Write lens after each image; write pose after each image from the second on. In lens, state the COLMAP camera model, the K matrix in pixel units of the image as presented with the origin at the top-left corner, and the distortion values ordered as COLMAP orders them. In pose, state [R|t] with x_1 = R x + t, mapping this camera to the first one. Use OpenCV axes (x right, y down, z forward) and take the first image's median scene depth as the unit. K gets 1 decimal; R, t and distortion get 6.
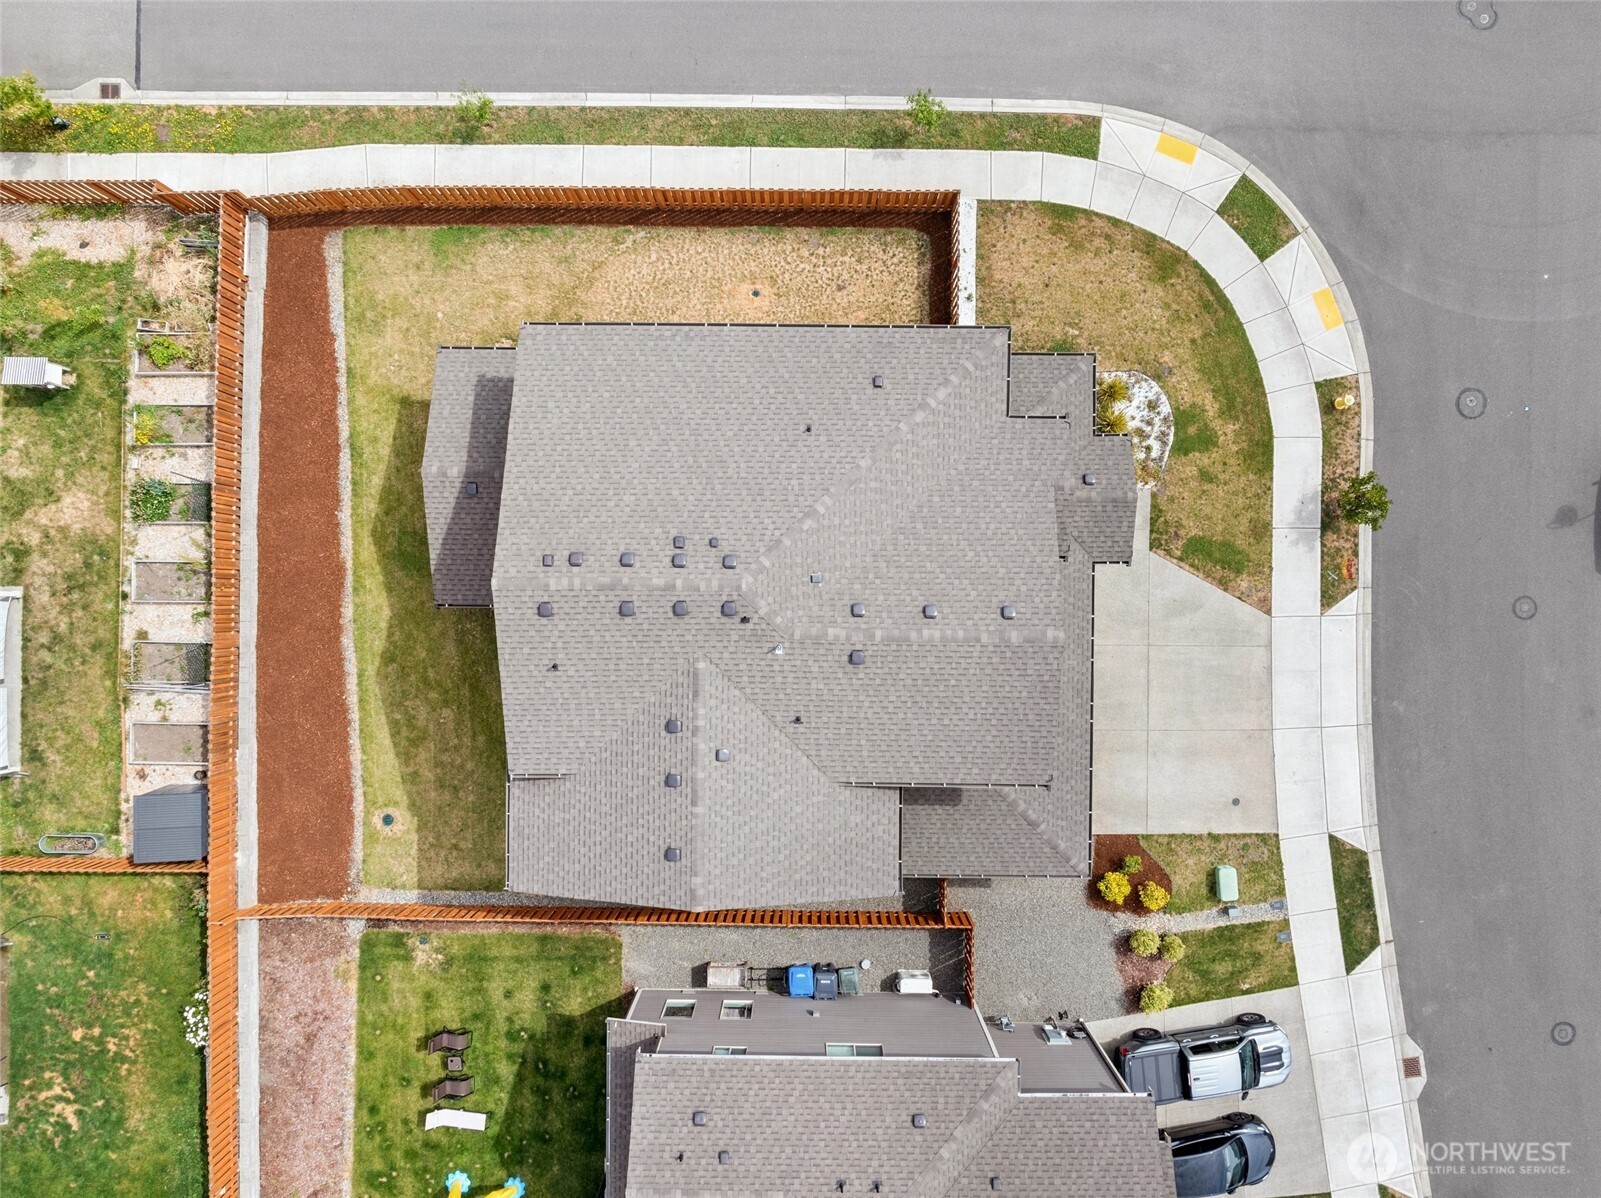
lens RADIAL K [[1172.6, 0, 805.7], [0, 1172.6, 589.0], [0, 0, 1]] dist [-0.044080, 0.006849]
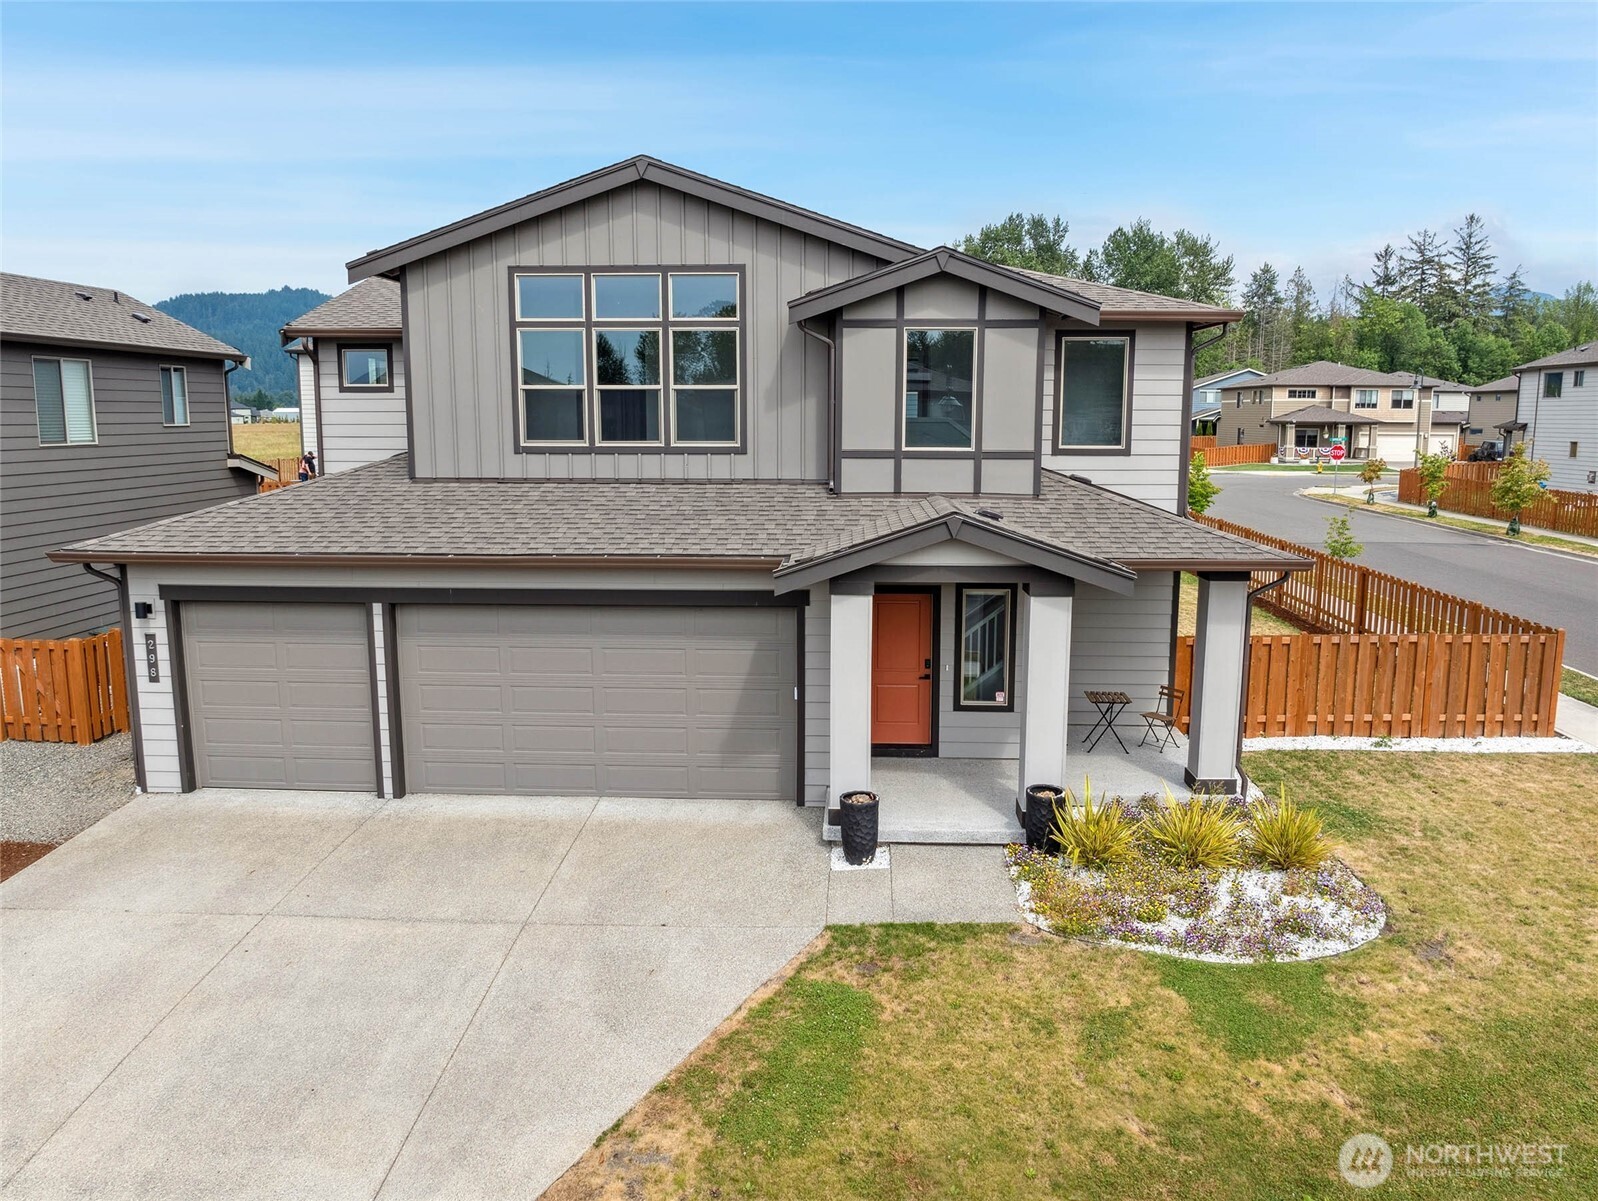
lens RADIAL K [[1170.4, 0, 807.6], [0, 1170.4, 597.2], [0, 0, 1]] dist [-0.044080, 0.006849]
pose [[-0.036577, 0.146602, -0.988519, 0.590438], [-0.999331, -0.005458, 0.036167, -0.038616], [-0.000094, 0.989180, 0.146704, 0.868005]]
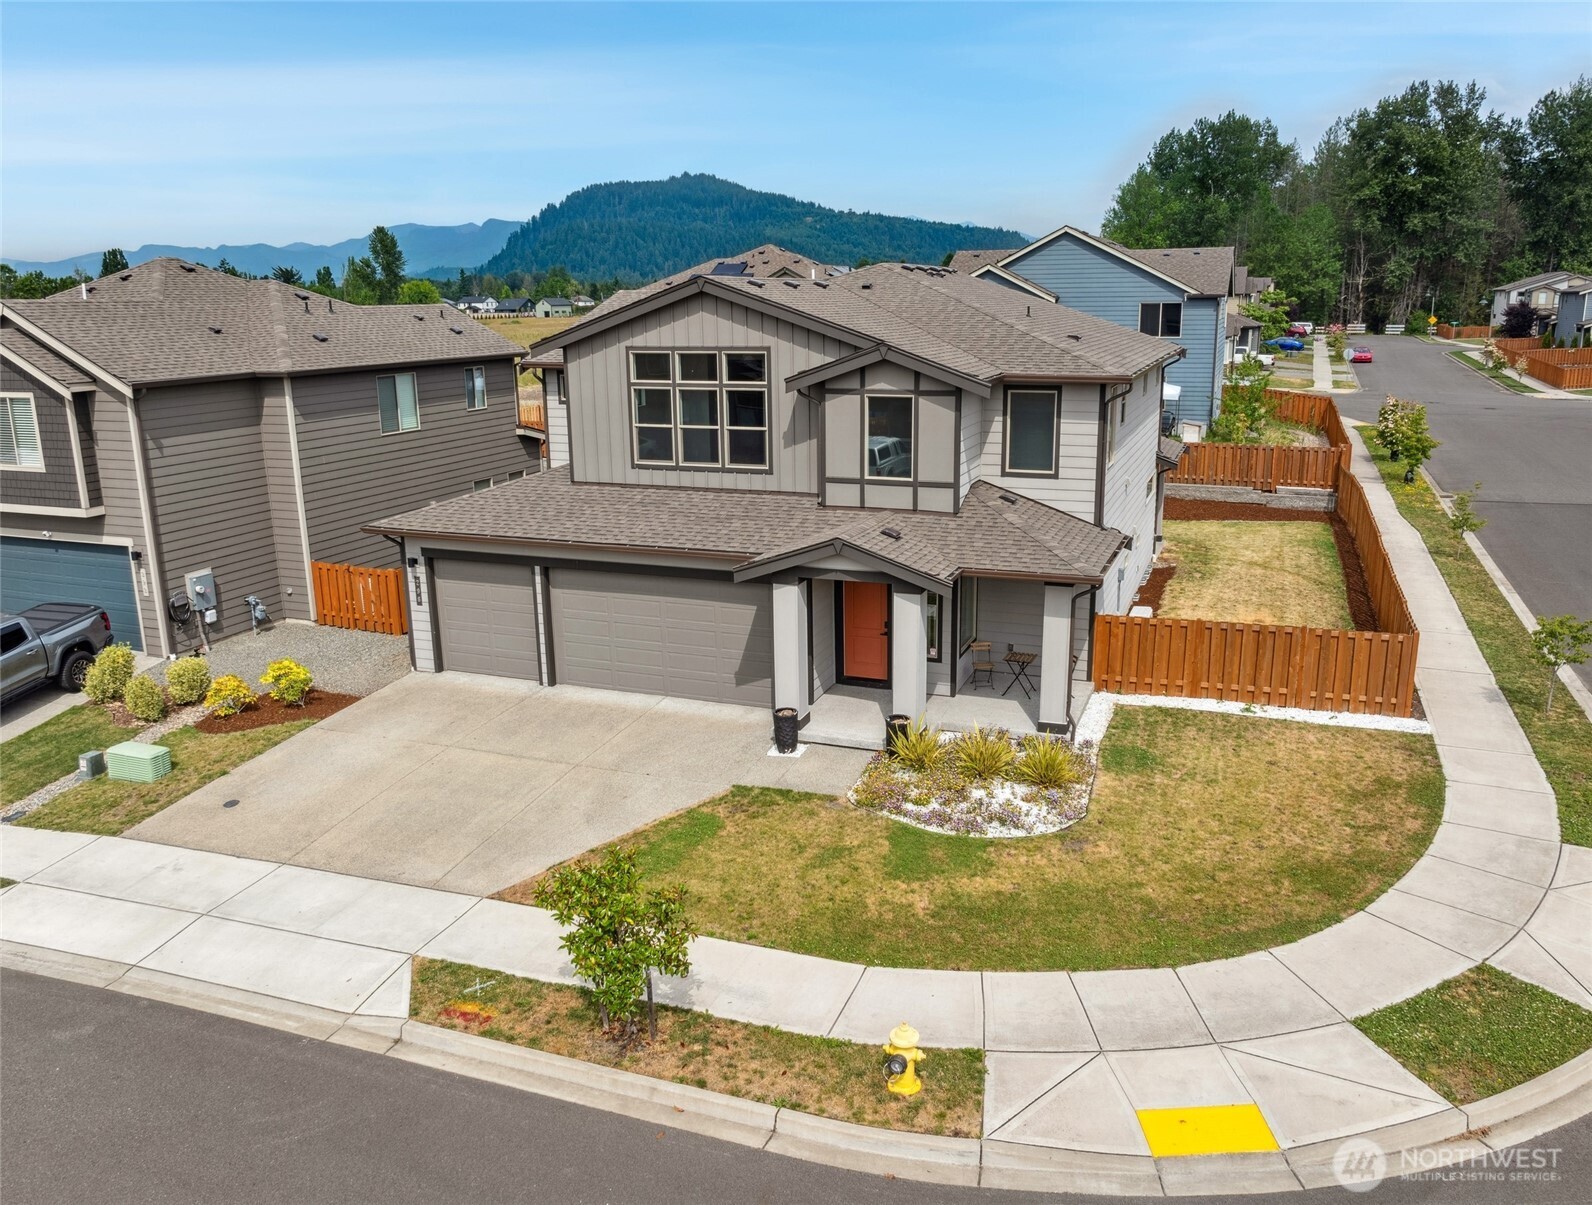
lens RADIAL K [[1201.4, 0, 804.2], [0, 1201.4, 599.6], [0, 0, 1]] dist [-0.022773, -0.011139]
pose [[-0.350531, 0.225262, -0.909057, 0.756723], [-0.936478, -0.072228, 0.343207, -0.242371], [0.011652, 0.971617, 0.236272, 0.792096]]
